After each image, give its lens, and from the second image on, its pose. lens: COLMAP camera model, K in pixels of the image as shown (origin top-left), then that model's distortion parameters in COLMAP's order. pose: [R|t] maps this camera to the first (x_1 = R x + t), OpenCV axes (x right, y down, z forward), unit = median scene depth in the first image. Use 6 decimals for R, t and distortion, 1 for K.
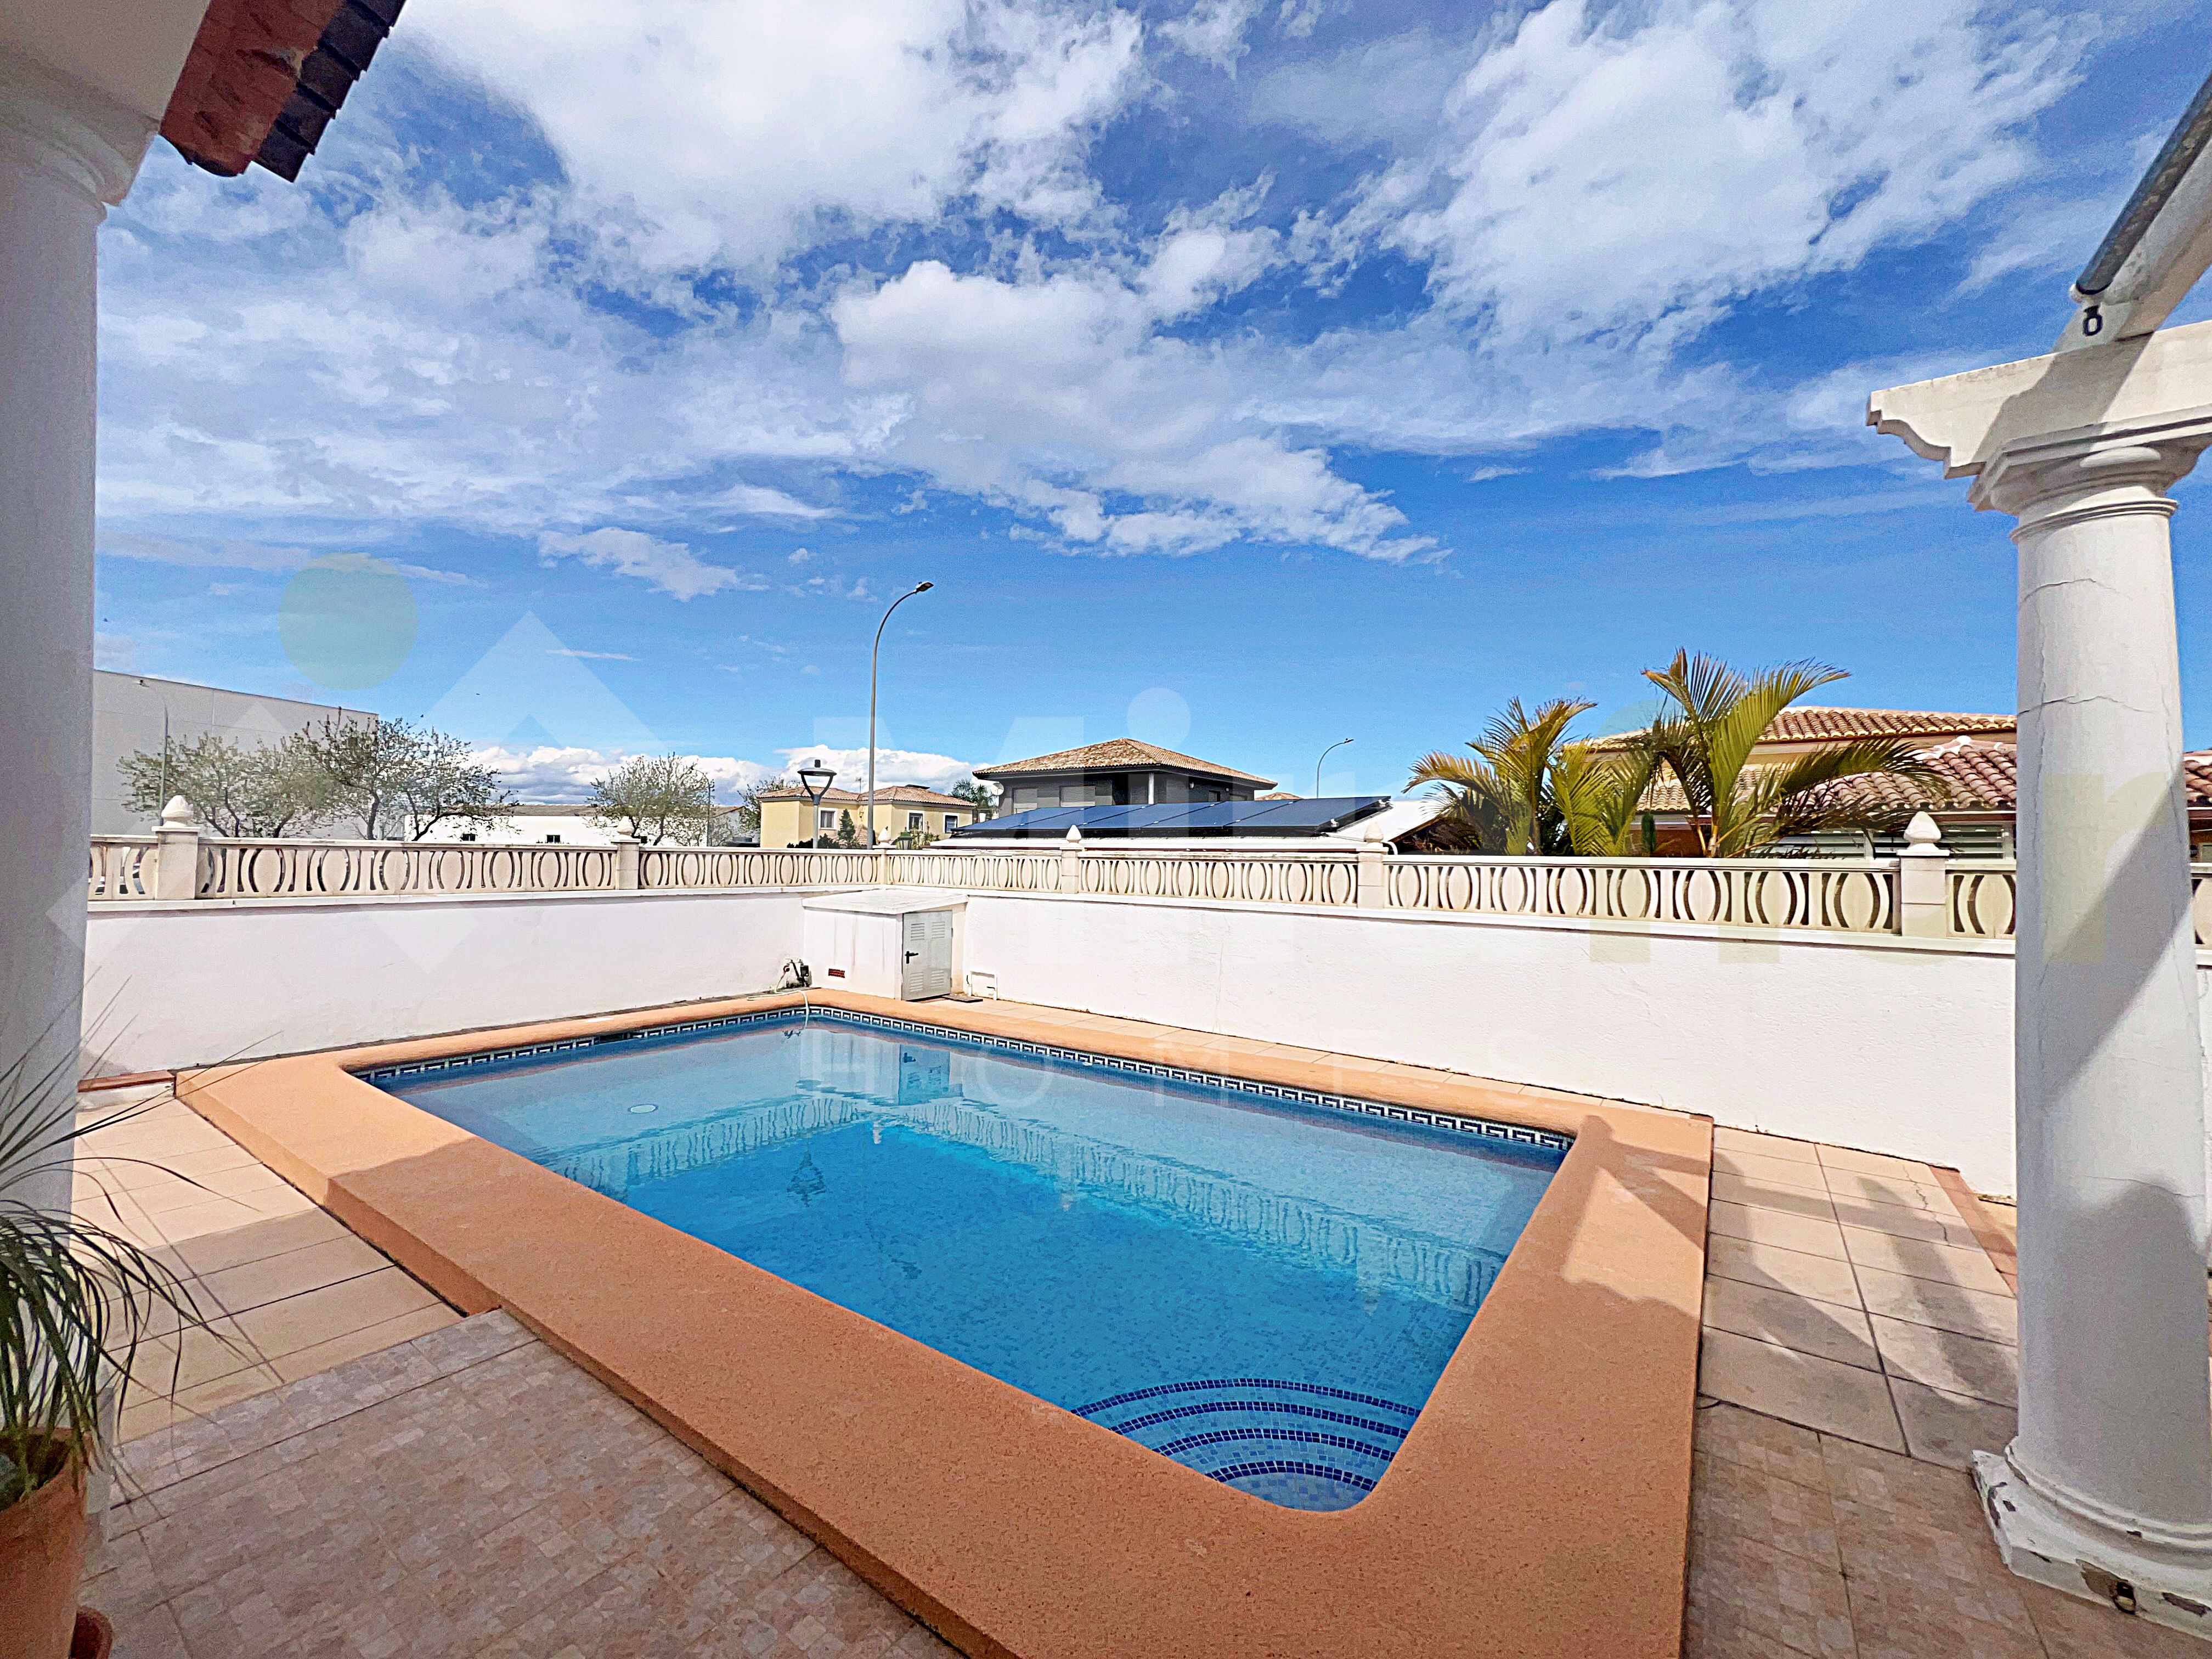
lens RADIAL K [[884.0, 0, 1104.6], [0, 884.0, 834.8], [0, 0, 1]] dist [-0.002325, 0.001052]
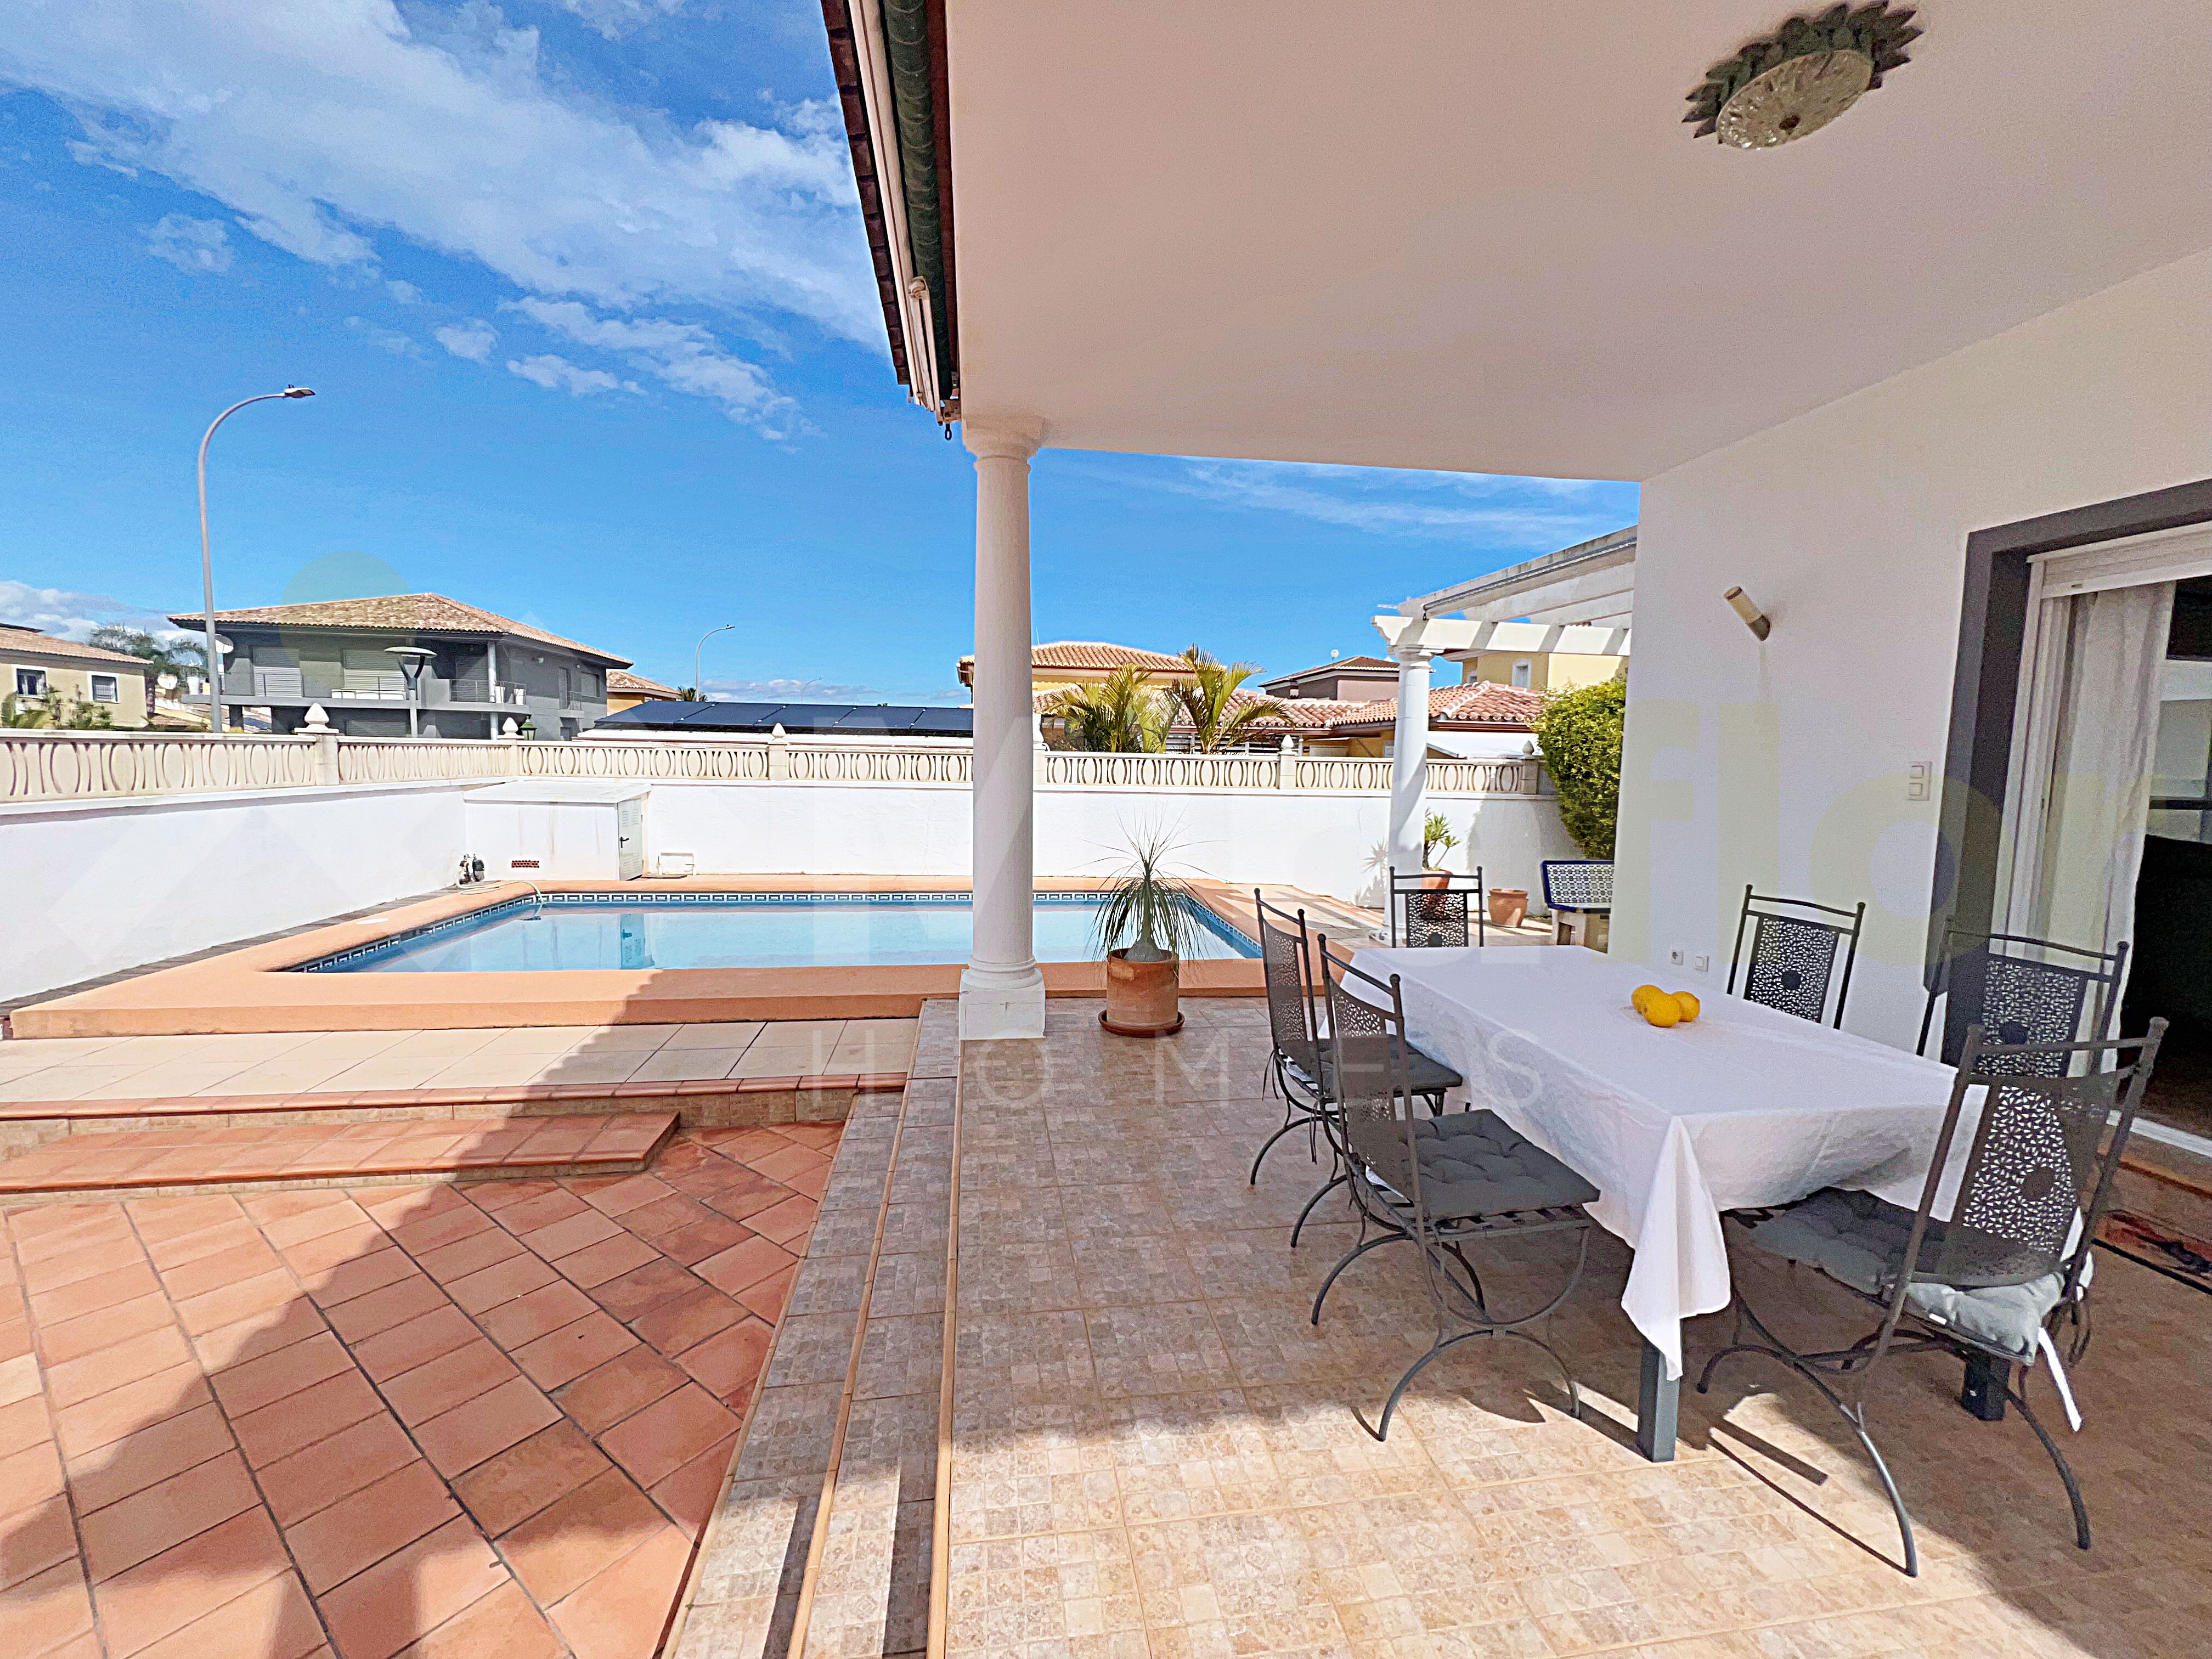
lens RADIAL K [[884.0, 0, 1101.2], [0, 884.0, 824.4], [0, 0, 1]] dist [-0.002325, 0.001052]
pose [[0.719371, -0.054799, 0.692461, -0.512490], [-0.027812, 0.993812, 0.107539, -0.014770], [-0.694069, -0.096619, 0.713395, -0.164287]]
